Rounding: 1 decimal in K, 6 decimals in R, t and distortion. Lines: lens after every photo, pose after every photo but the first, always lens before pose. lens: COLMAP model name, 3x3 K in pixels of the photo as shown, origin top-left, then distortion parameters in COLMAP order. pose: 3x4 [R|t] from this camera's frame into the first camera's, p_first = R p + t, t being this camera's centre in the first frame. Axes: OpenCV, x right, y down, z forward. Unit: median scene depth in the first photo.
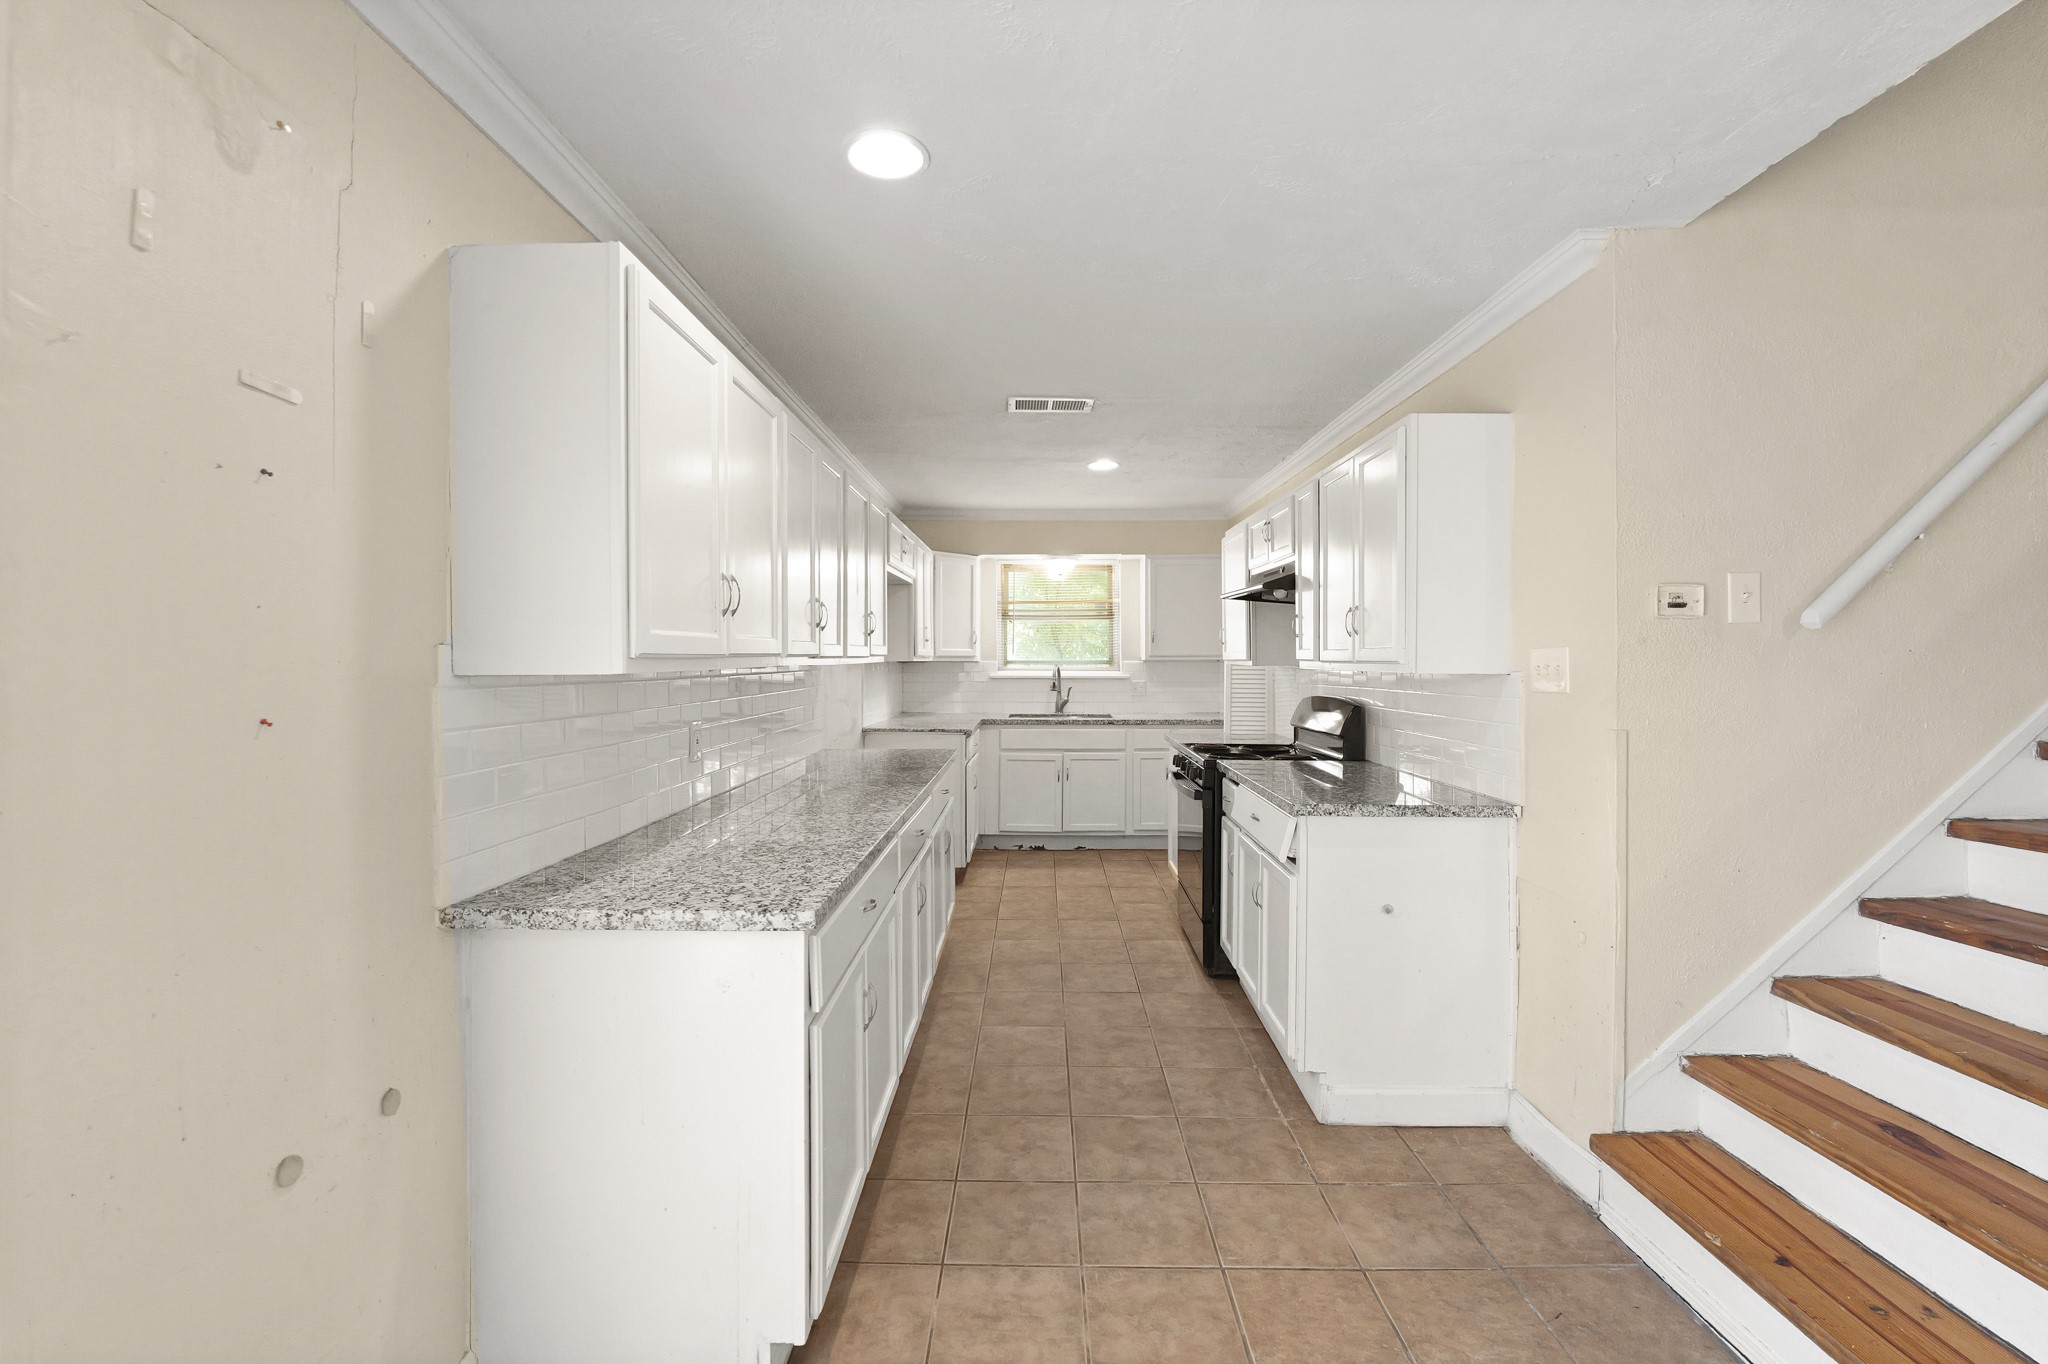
lens RADIAL K [[854.2, 0, 1030.4], [0, 854.2, 669.7], [0, 0, 1]] dist [-0.008273, -0.000458]
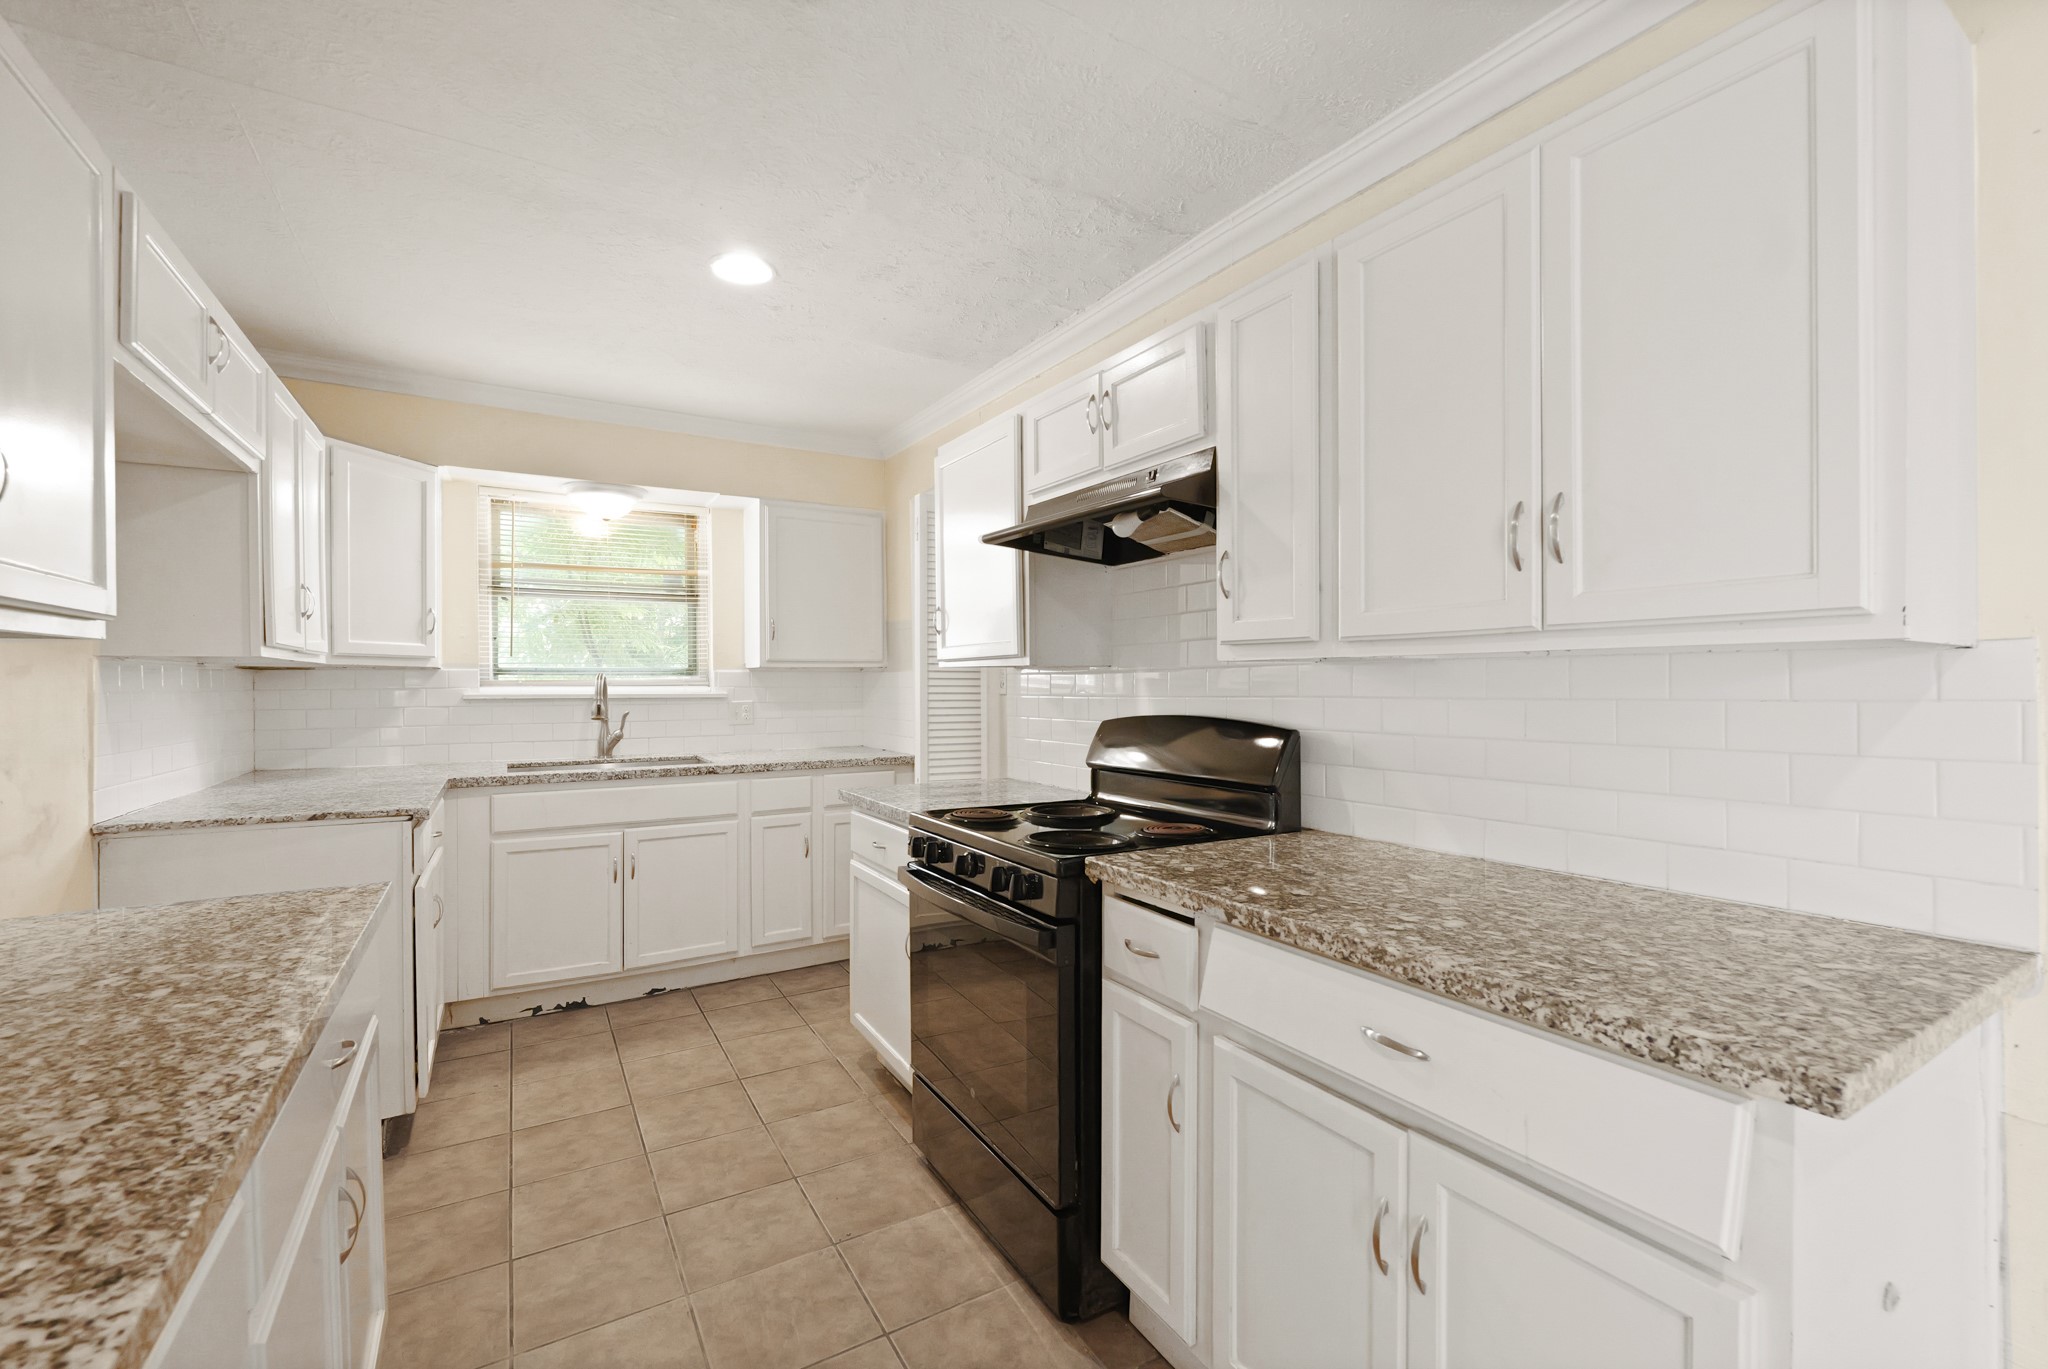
lens RADIAL K [[854.2, 0, 1024.7], [0, 854.2, 690.8], [0, 0, 1]] dist [-0.008273, -0.000458]
pose [[0.850105, -0.007081, 0.526566, -0.042725], [0.010306, 0.999942, -0.003191, 0.014359], [-0.526513, 0.008139, 0.850128, 0.519234]]
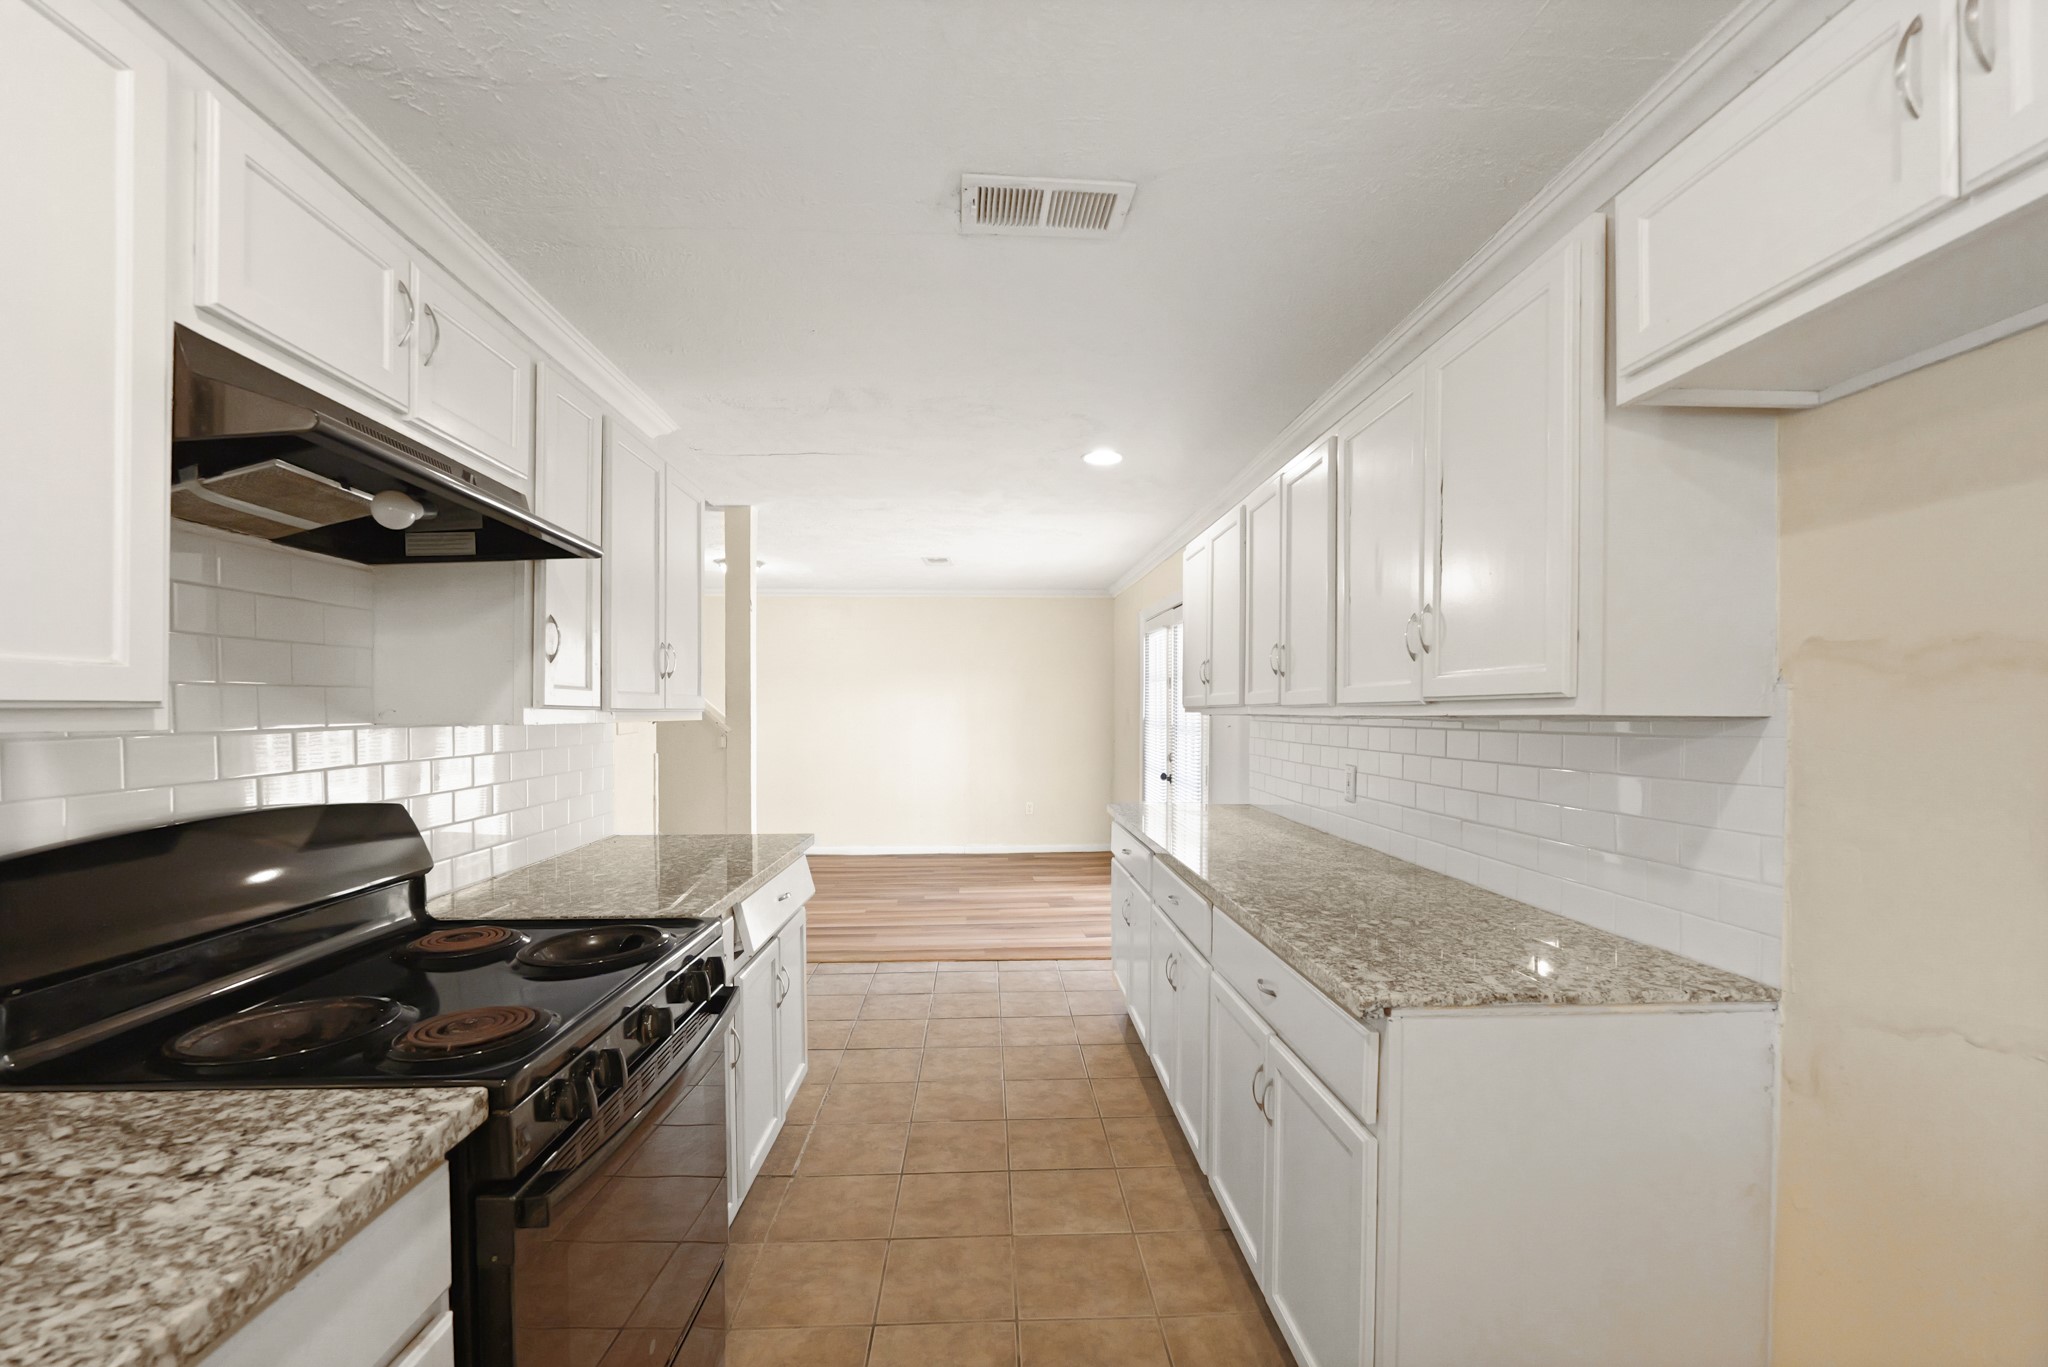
lens RADIAL K [[854.2, 0, 1025.5], [0, 854.2, 701.2], [0, 0, 1]] dist [-0.008273, -0.000458]
pose [[-0.998257, -0.004701, -0.058825, 0.053813], [-0.004843, 0.999986, 0.002276, -0.014026], [0.058813, 0.002557, -0.998266, 1.258634]]
